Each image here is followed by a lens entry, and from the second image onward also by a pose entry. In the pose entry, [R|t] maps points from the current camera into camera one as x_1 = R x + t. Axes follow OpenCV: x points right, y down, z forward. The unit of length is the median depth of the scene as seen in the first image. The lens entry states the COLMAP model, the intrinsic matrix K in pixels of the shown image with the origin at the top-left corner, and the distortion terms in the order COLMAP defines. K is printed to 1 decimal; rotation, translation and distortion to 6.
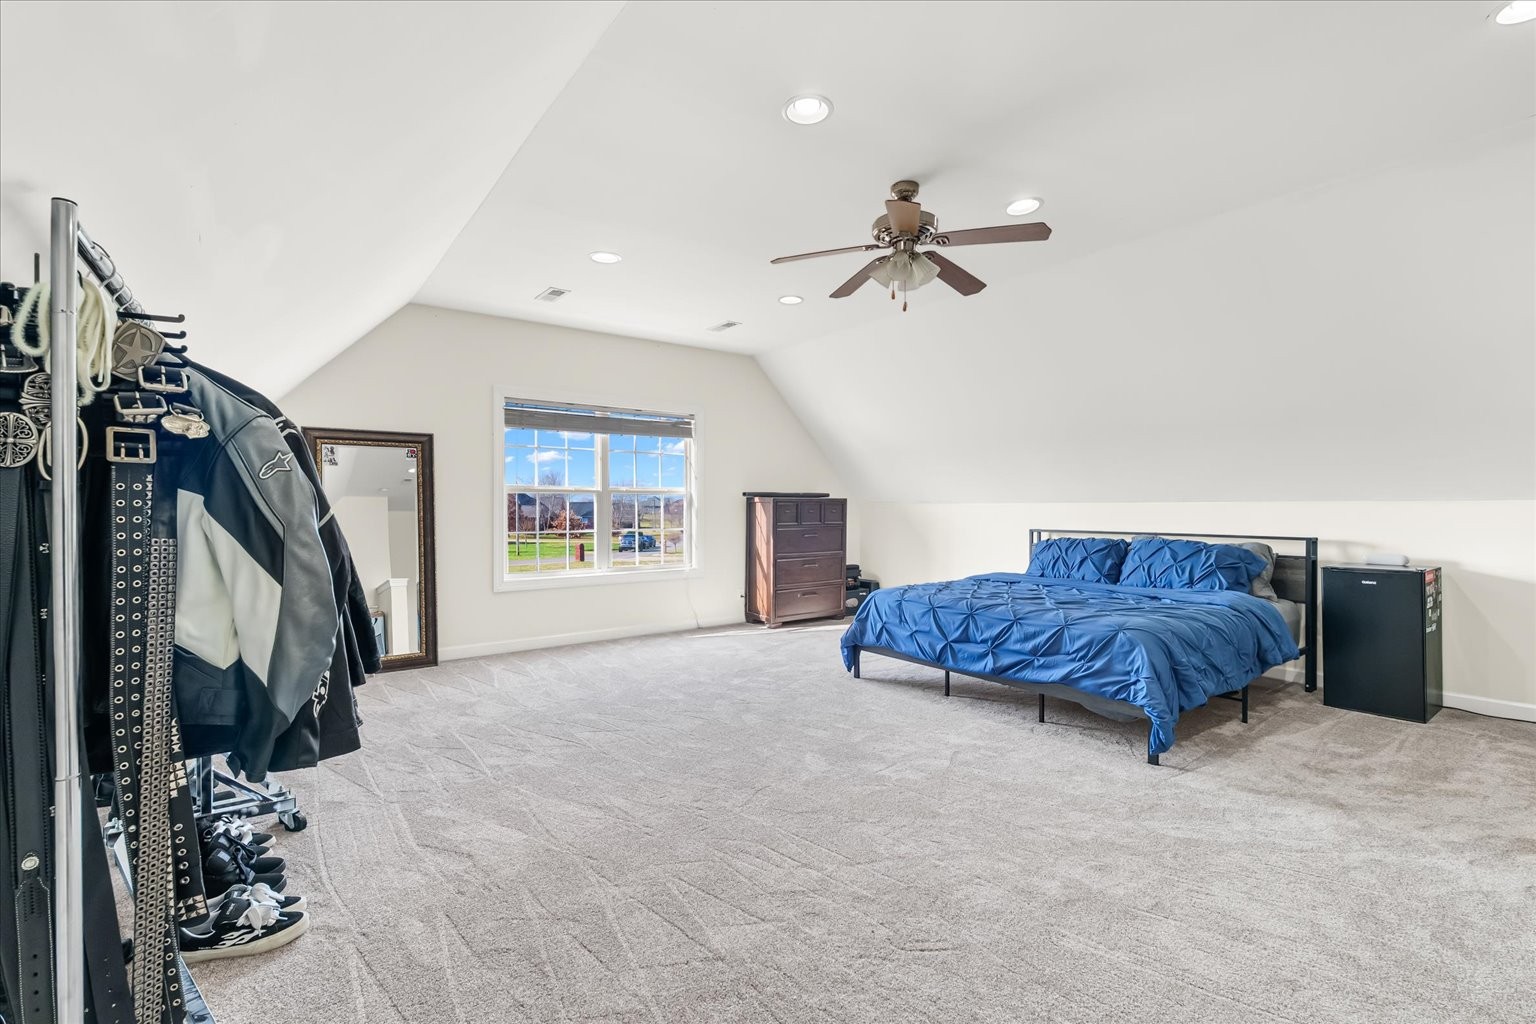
lens RADIAL K [[697.3, 0, 768.0], [0, 697.3, 512.0], [0, 0, 1]] dist [-0.000010, -0.000006]
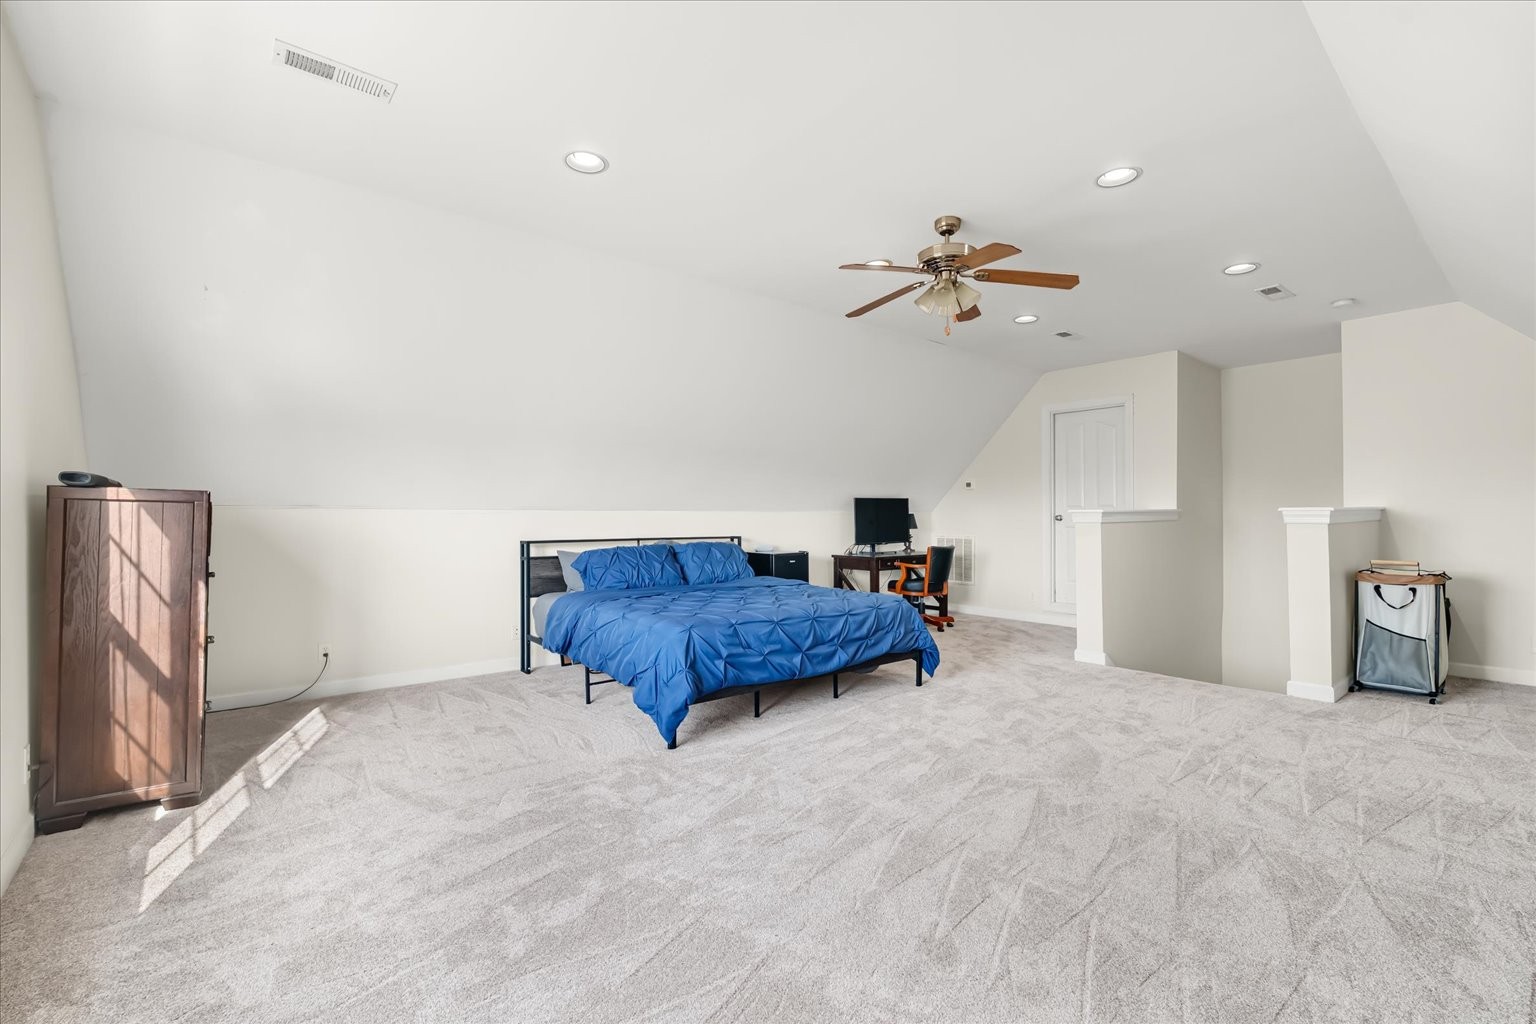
lens RADIAL K [[669.1, 0, 768.0], [0, 669.1, 512.0], [0, 0, 1]] dist [0.001116, 0.000108]
pose [[-0.063351, 0.006235, 0.997972, -0.632079], [0.006605, 0.999961, -0.005829, -0.005238], [-0.997969, 0.006223, -0.063390, 1.028679]]
